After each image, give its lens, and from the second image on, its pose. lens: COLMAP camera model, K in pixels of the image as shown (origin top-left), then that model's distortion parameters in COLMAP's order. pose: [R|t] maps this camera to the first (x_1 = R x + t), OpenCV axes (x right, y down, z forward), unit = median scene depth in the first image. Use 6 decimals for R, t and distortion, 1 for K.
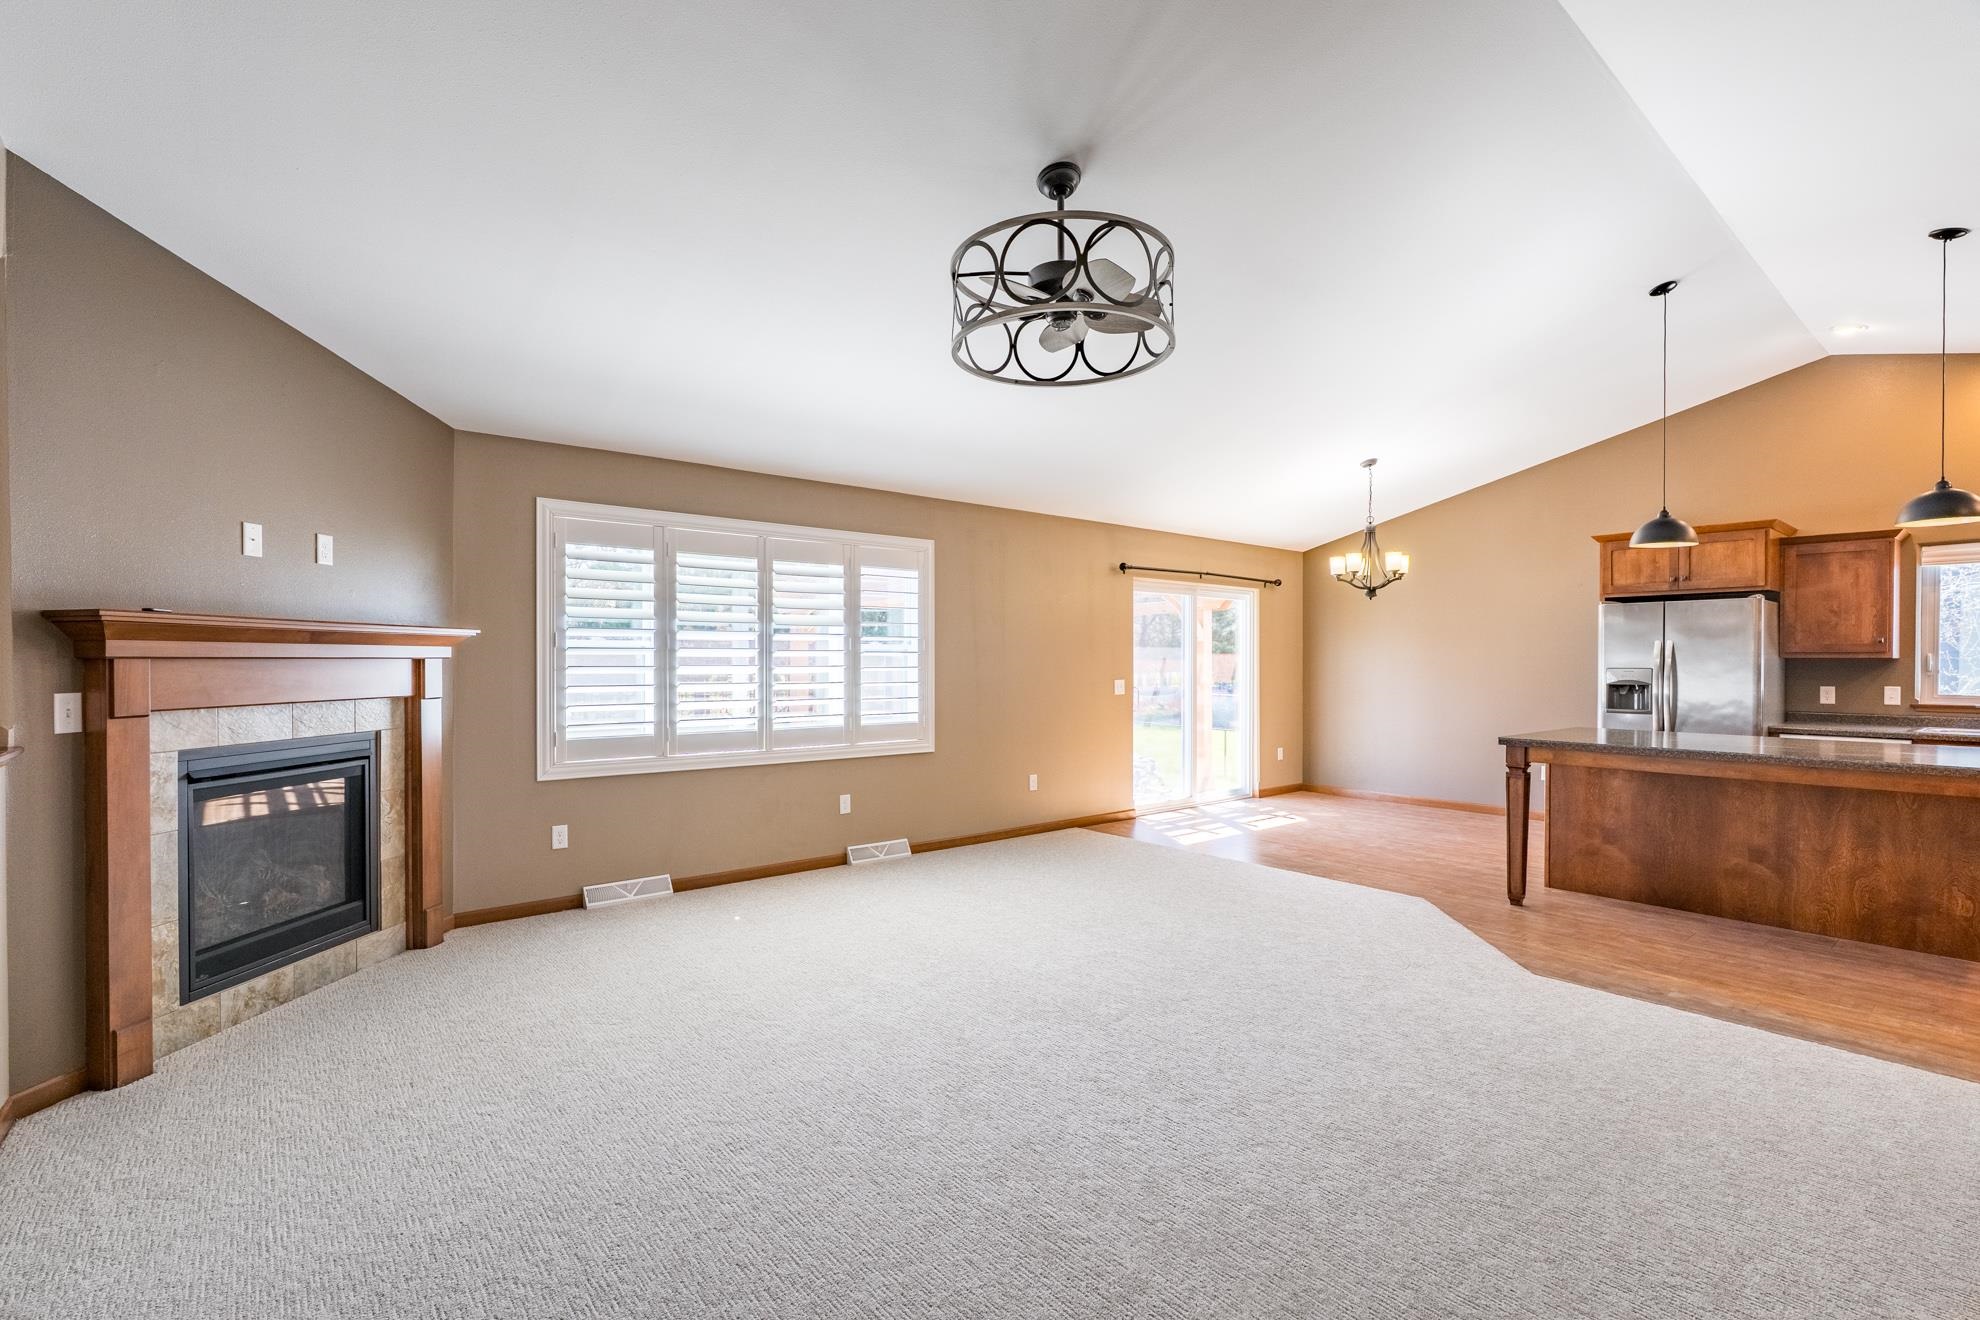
lens RADIAL K [[902.3, 0, 981.9], [0, 902.3, 665.1], [0, 0, 1]] dist [-0.013317, 0.005125]
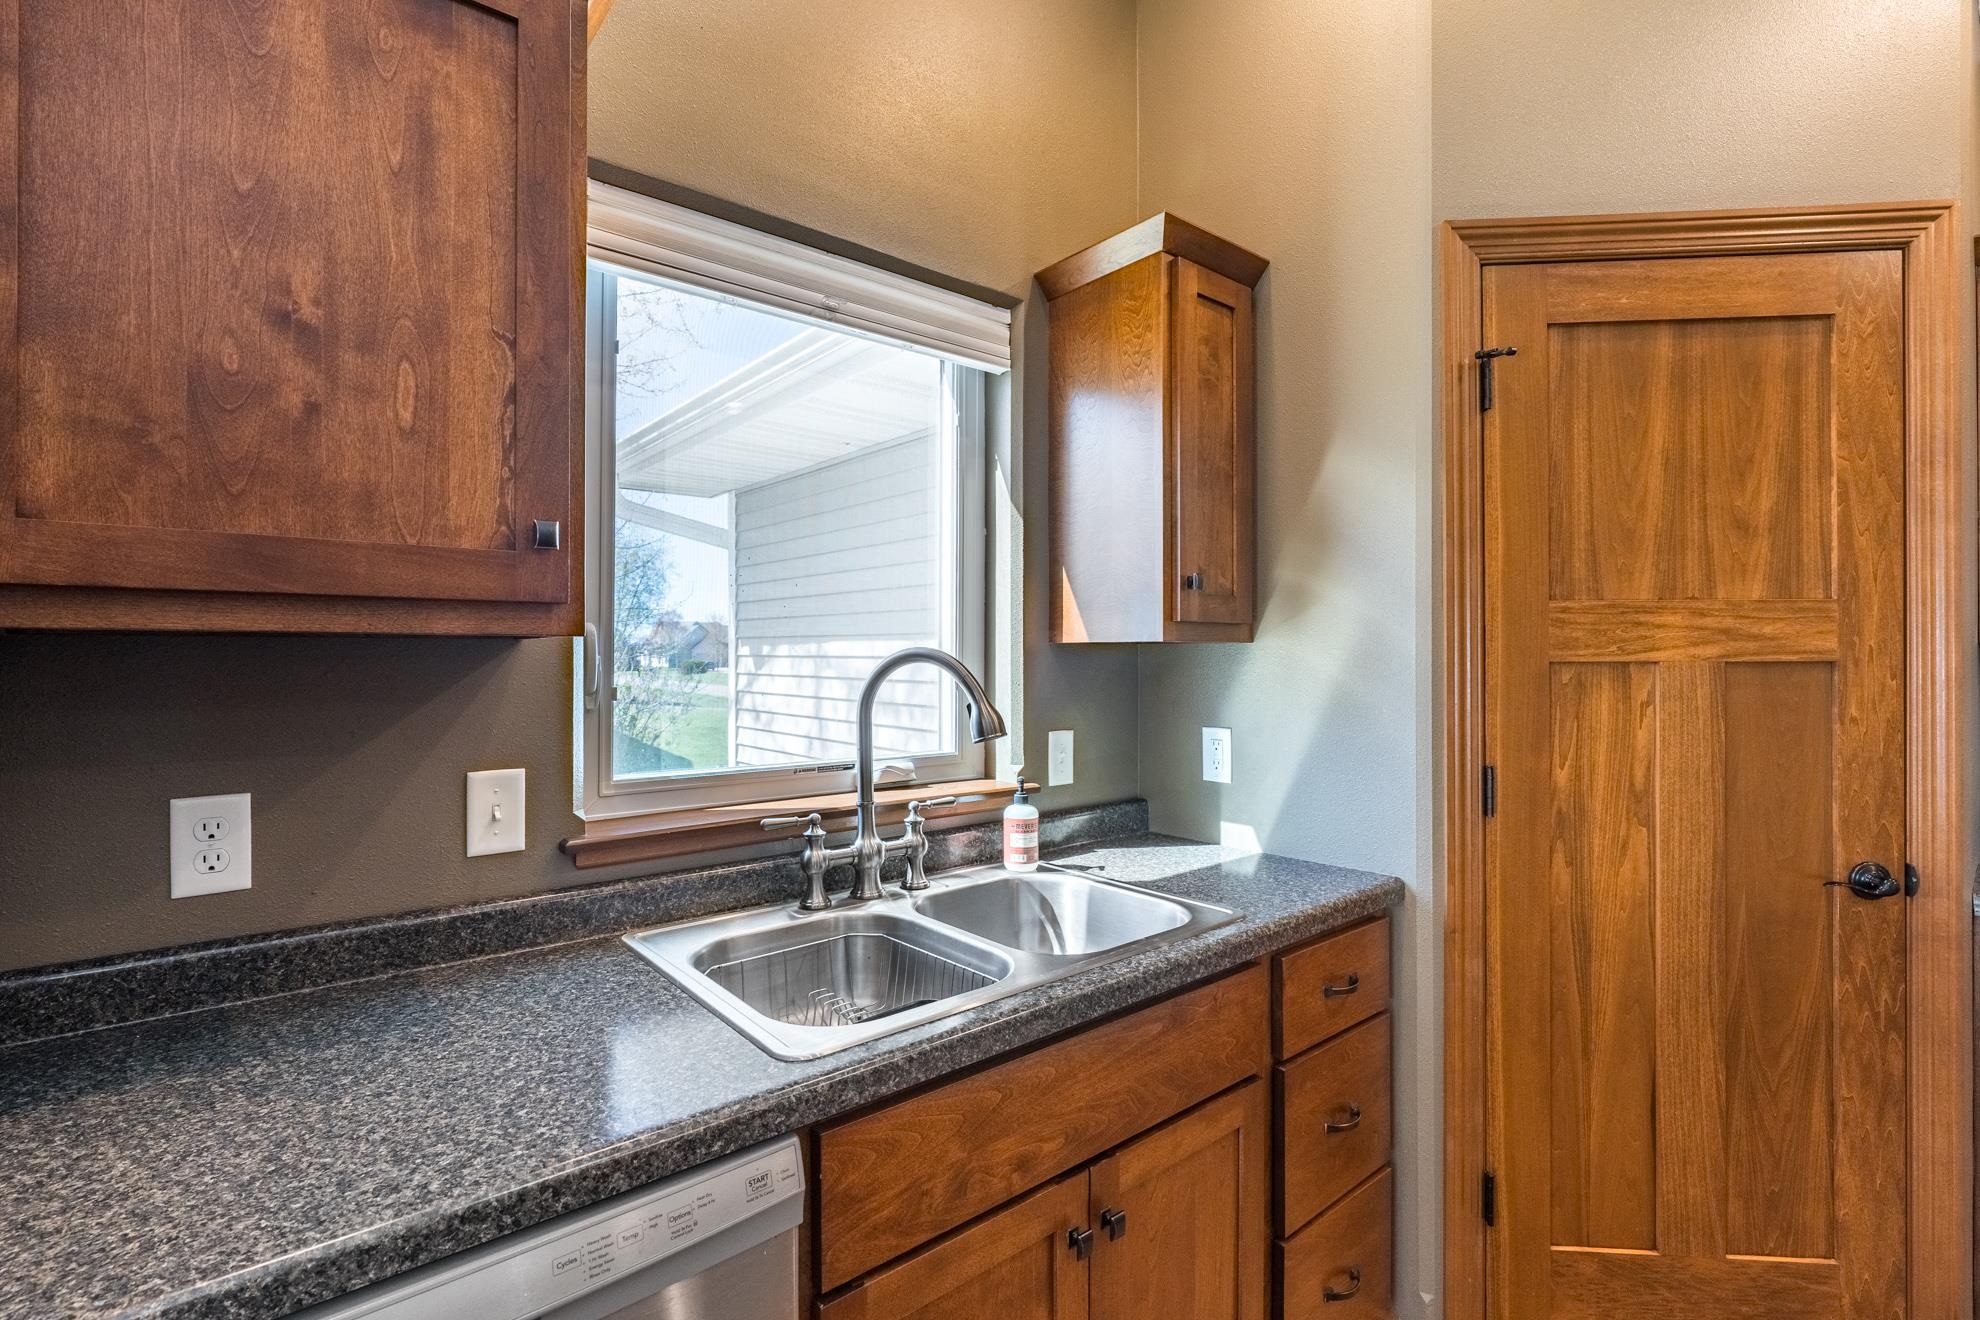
lens RADIAL K [[902.3, 0, 979.9], [0, 902.3, 654.0], [0, 0, 1]] dist [-0.013317, 0.005125]
pose [[-0.004565, -0.000783, 0.999989, 0.887972], [0.005292, 0.999986, 0.000807, -0.004496], [-0.999976, 0.005296, -0.004561, 0.982614]]
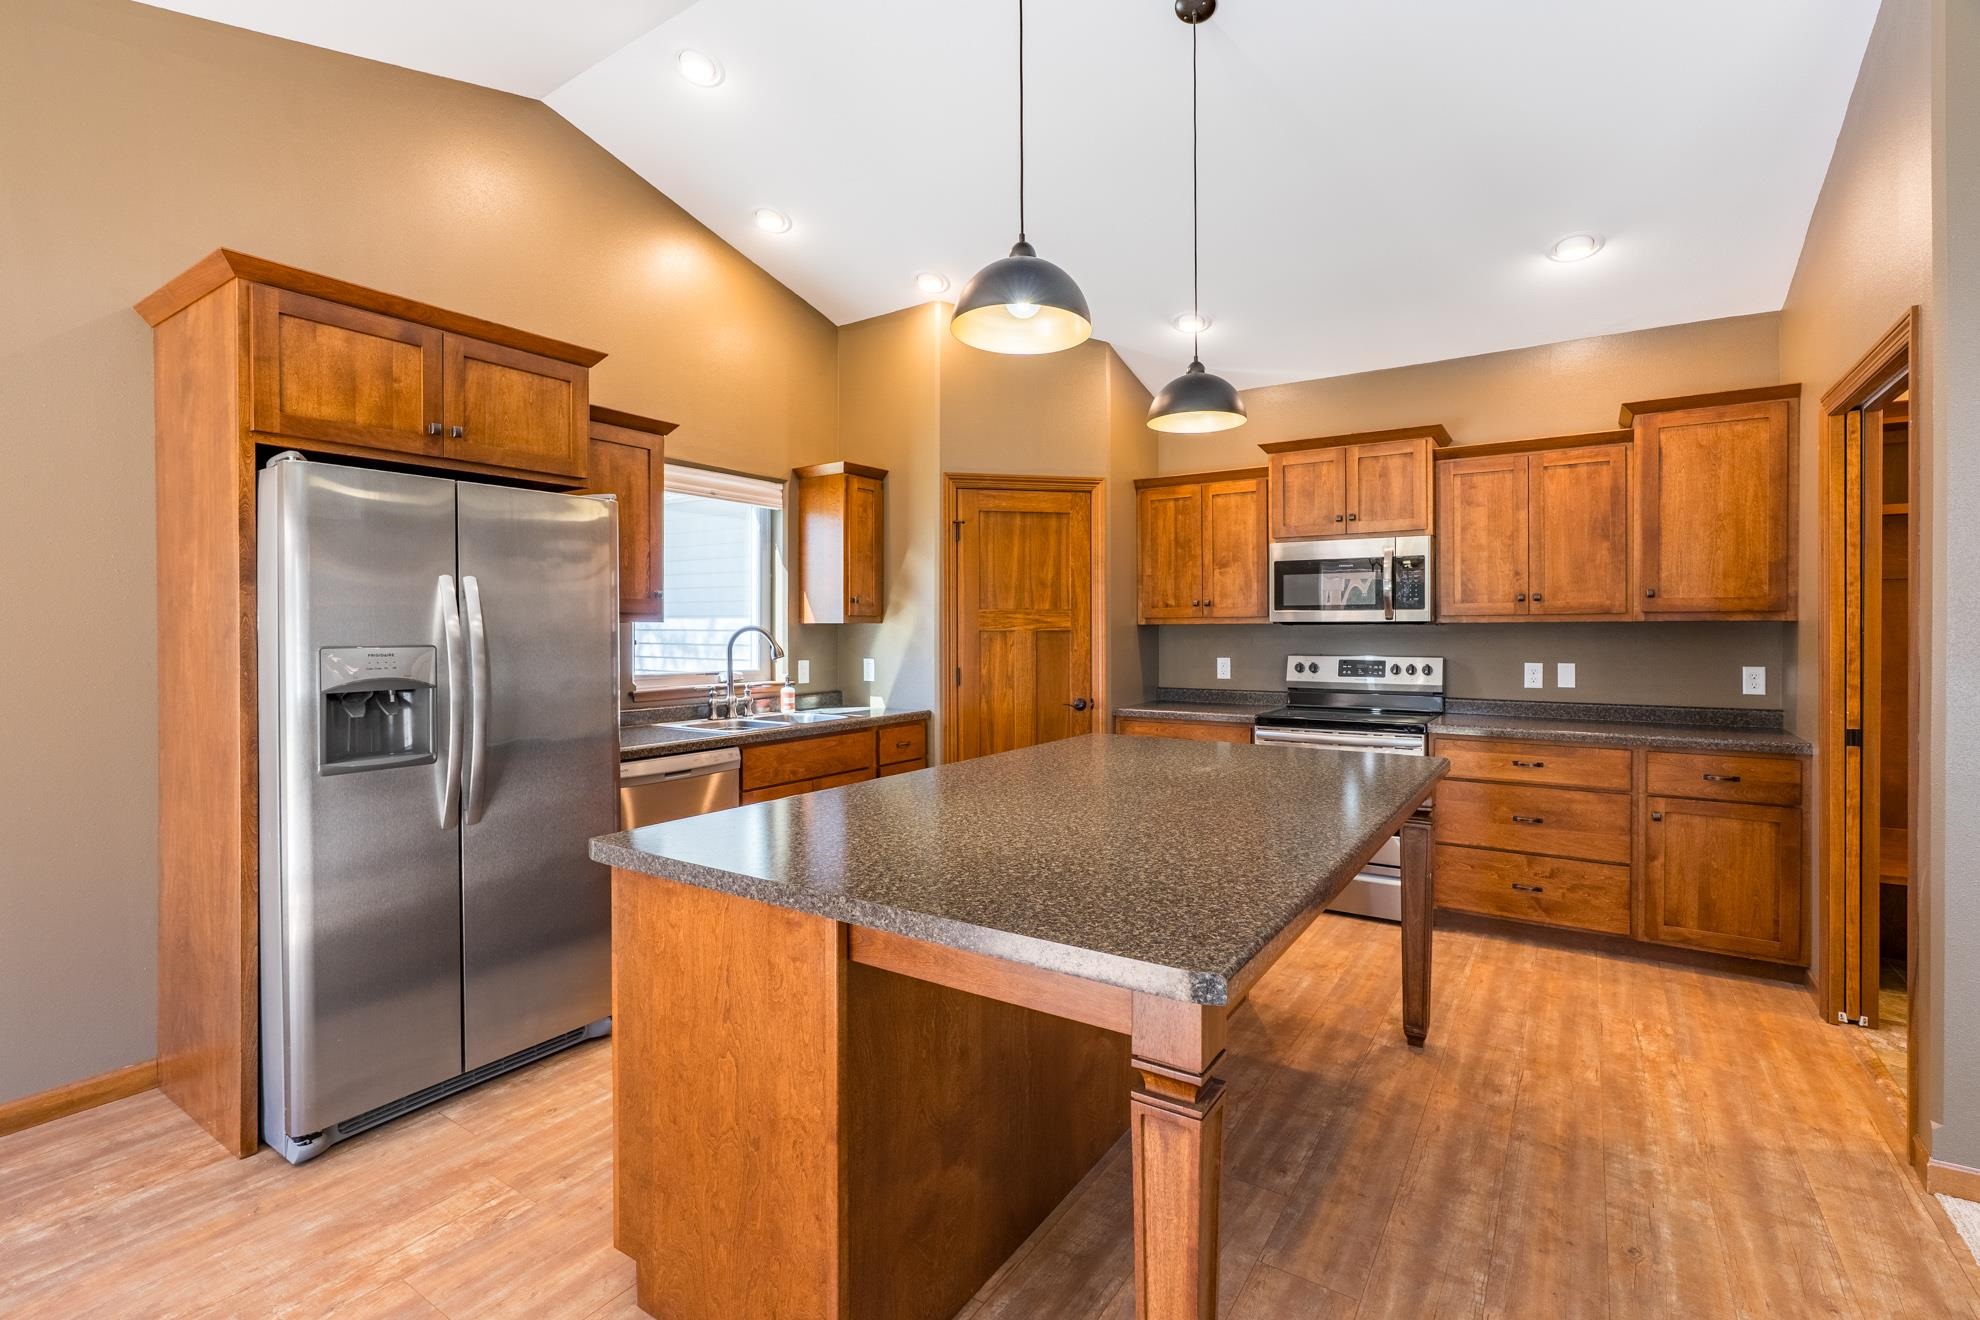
lens RADIAL K [[902.3, 0, 983.2], [0, 902.3, 634.8], [0, 0, 1]] dist [-0.013317, 0.005125]
pose [[-0.290551, -0.007615, 0.956829, 0.353656], [0.003314, 0.999954, 0.008964, -0.004471], [-0.956854, 0.005776, -0.290513, 1.036708]]
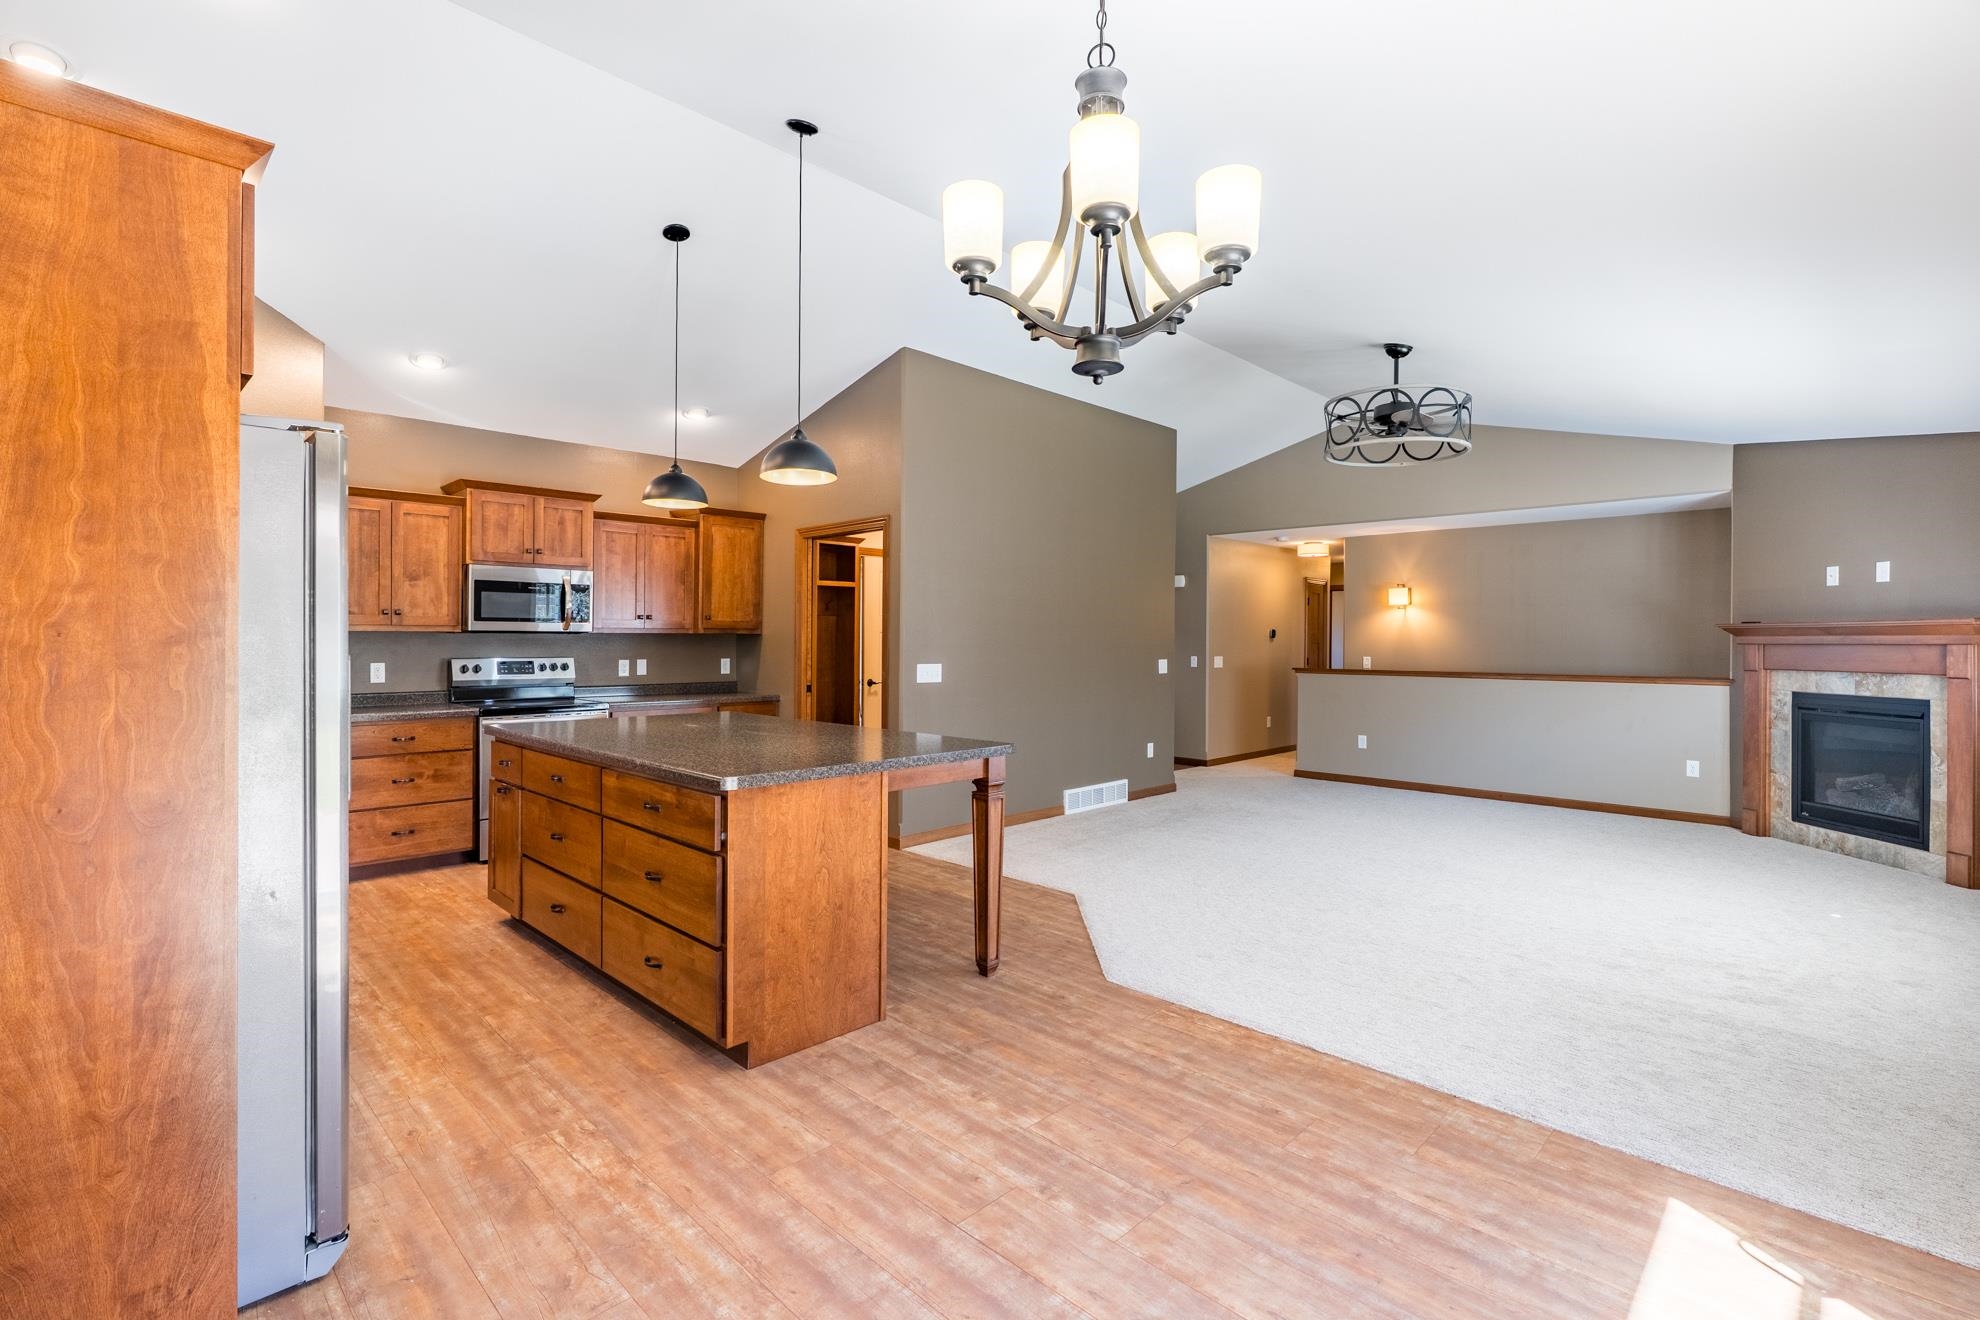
lens RADIAL K [[902.3, 0, 983.0], [0, 902.3, 637.7], [0, 0, 1]] dist [-0.013317, 0.005125]
pose [[-0.994279, -0.008324, -0.106491, 0.629725], [-0.008508, 0.999963, 0.001276, -0.006029], [0.106476, 0.002175, -0.994313, 1.599013]]
